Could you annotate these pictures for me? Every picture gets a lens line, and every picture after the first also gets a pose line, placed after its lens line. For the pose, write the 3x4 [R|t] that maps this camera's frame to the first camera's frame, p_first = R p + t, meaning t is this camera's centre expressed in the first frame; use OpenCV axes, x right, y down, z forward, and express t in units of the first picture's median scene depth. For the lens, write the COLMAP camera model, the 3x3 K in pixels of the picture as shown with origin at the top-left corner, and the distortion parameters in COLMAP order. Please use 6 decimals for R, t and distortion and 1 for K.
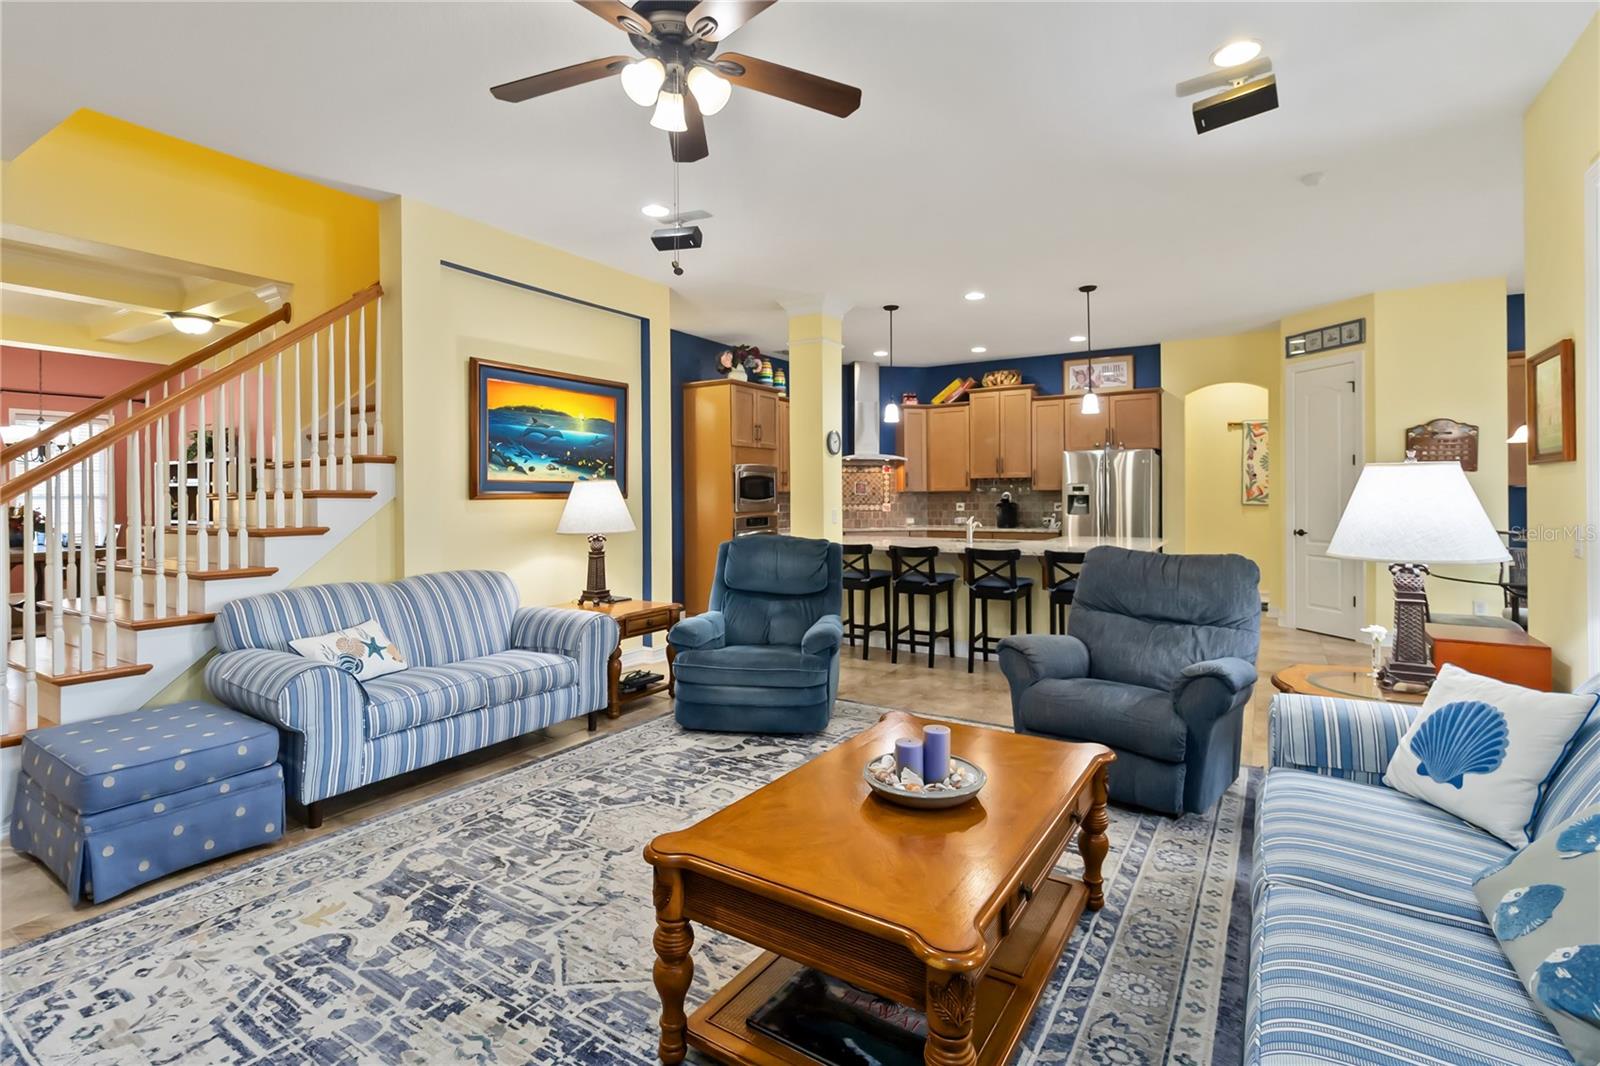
lens RADIAL K [[749.1, 0, 796.5], [0, 749.1, 492.9], [0, 0, 1]] dist [0.002451, 0.000341]
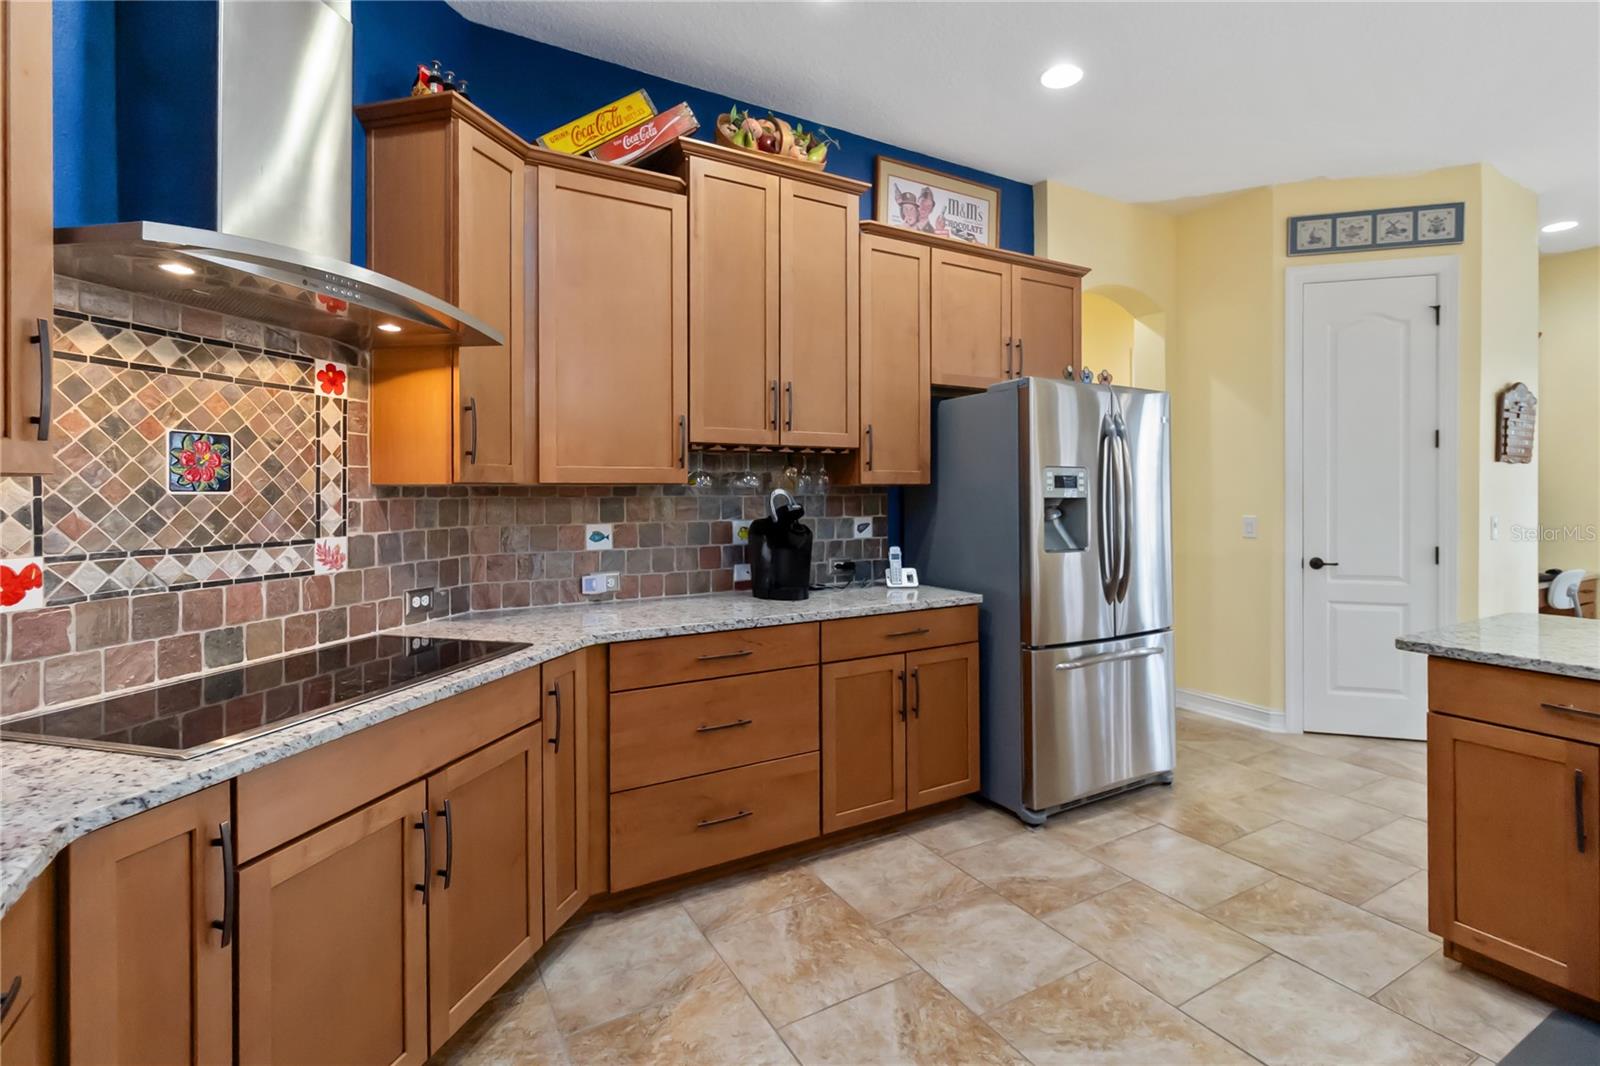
lens RADIAL K [[749.1, 0, 814.2], [0, 749.1, 492.7], [0, 0, 1]] dist [0.002451, 0.000341]
pose [[0.457482, 0.003591, 0.889211, -0.010493], [-0.003330, 0.999992, -0.002326, 0.001781], [-0.889212, -0.001897, 0.457491, 1.009205]]
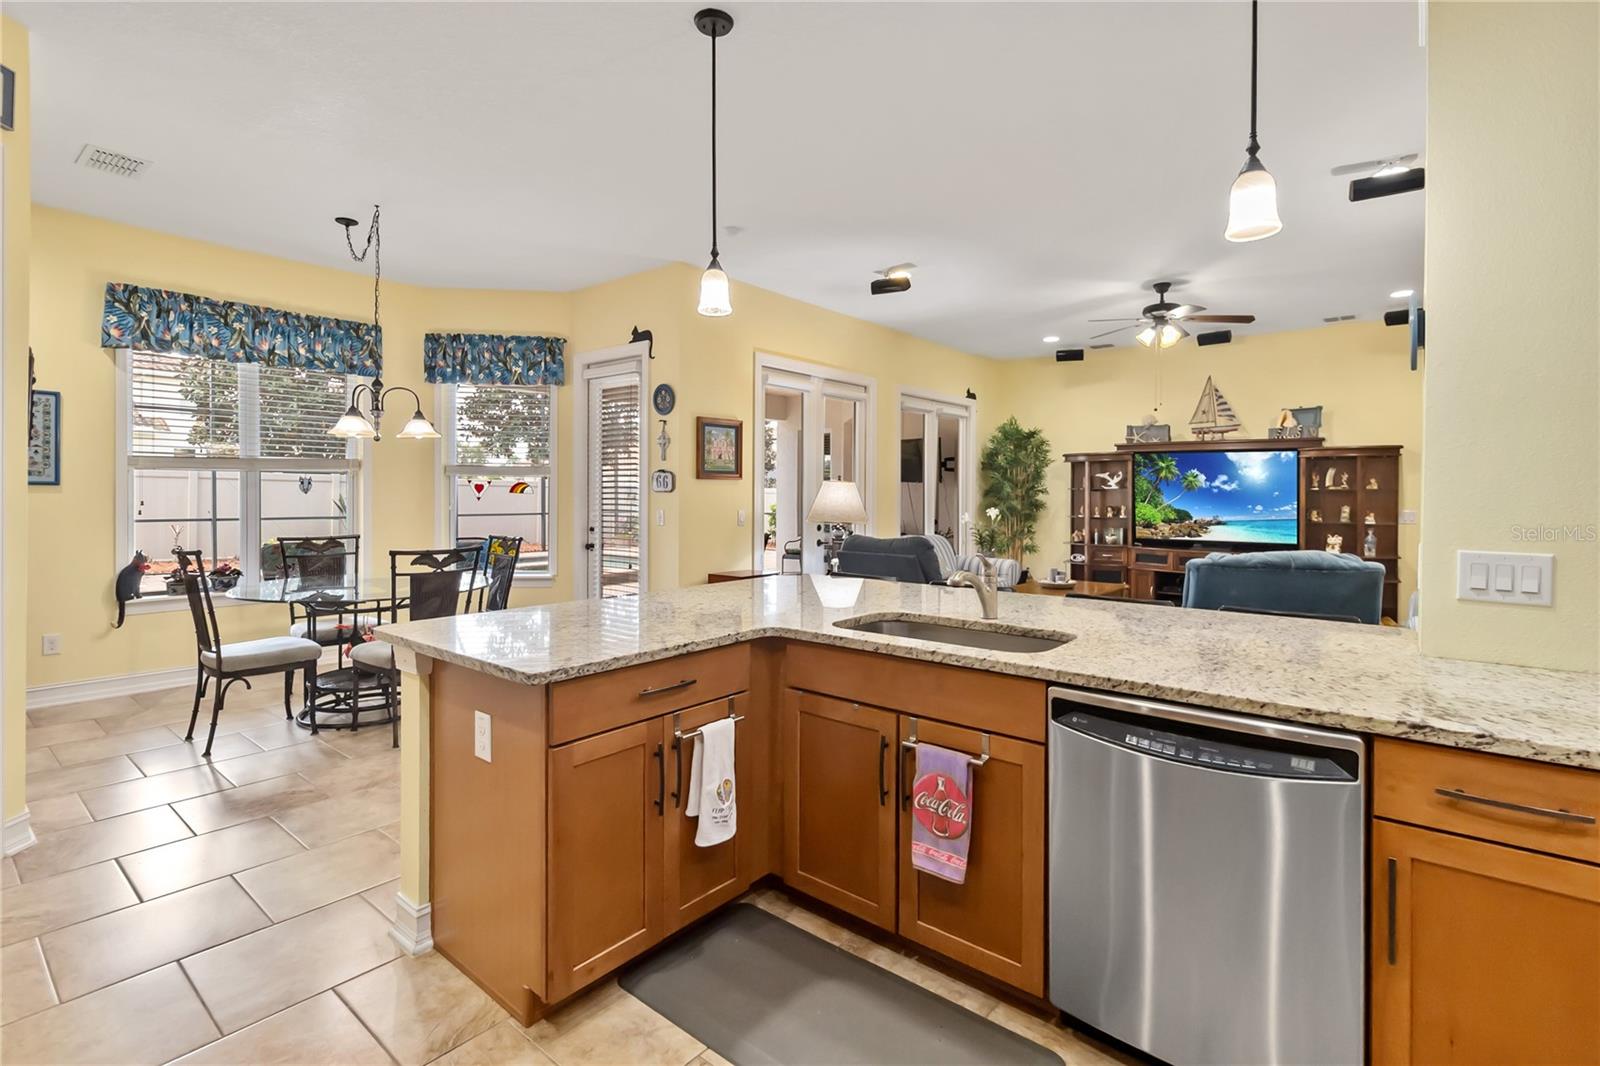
lens RADIAL K [[749.1, 0, 804.2], [0, 749.1, 500.1], [0, 0, 1]] dist [0.002451, 0.000341]
pose [[-0.992858, -0.000462, 0.119300, 0.231310], [-0.000058, 0.999994, 0.003386, 0.001983], [-0.119301, 0.003355, -0.992852, 1.159031]]
